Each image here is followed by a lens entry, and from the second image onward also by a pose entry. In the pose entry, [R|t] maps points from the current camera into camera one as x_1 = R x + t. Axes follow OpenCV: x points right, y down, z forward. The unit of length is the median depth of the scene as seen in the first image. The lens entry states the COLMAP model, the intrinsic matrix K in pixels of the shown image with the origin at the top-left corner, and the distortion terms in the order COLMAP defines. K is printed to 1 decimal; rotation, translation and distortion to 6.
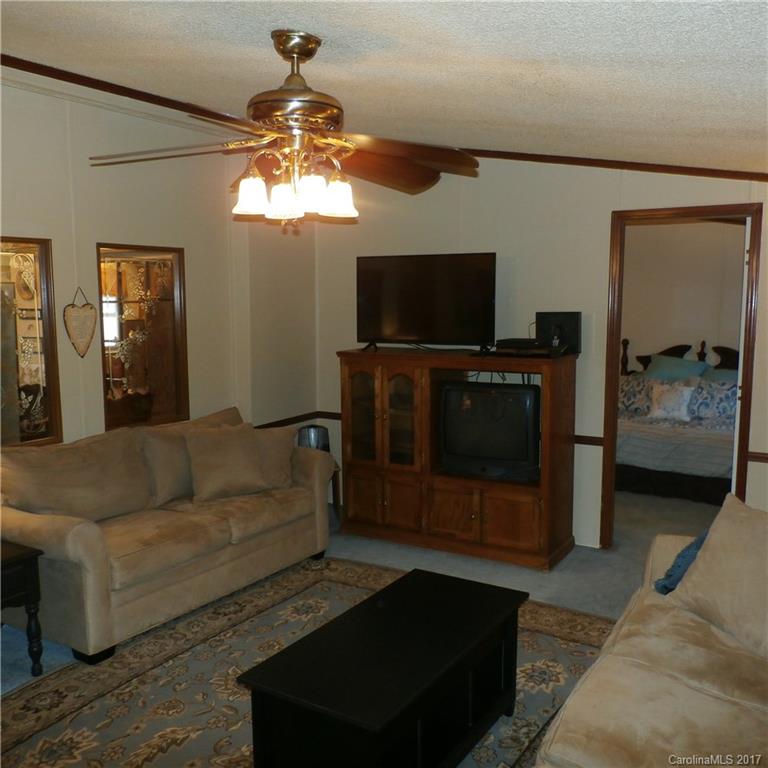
lens RADIAL K [[806.3, 0, 339.9], [0, 806.3, 395.3], [0, 0, 1]] dist [-0.008140, 0.026584]
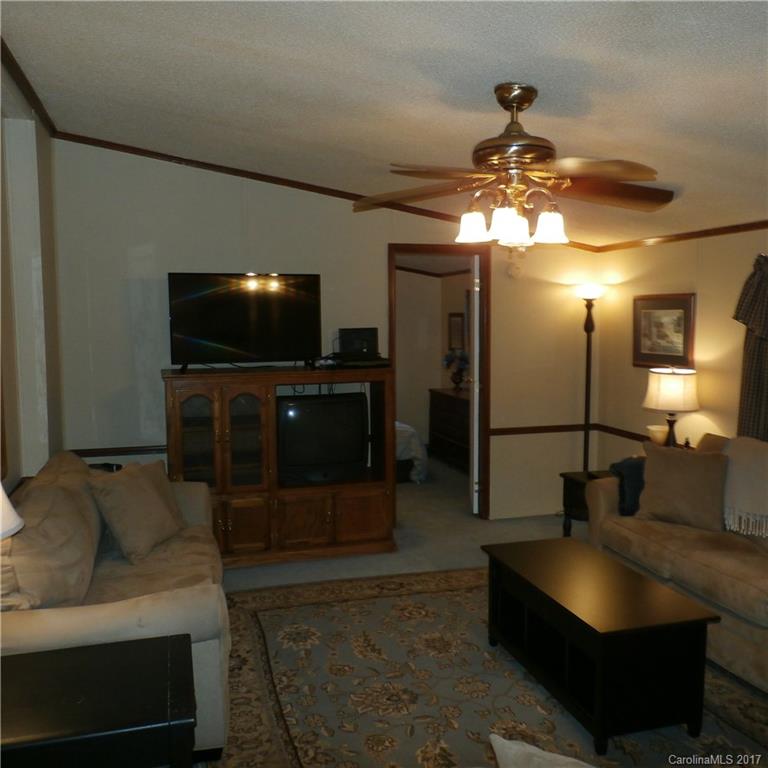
lens RADIAL K [[838.7, 0, 383.6], [0, 838.7, 397.0], [0, 0, 1]] dist [0.024888, -0.003249]
pose [[0.627533, -0.078730, 0.774599, -0.678458], [0.099964, 0.994787, 0.020125, -0.028308], [-0.772146, 0.064803, 0.632132, 0.242021]]
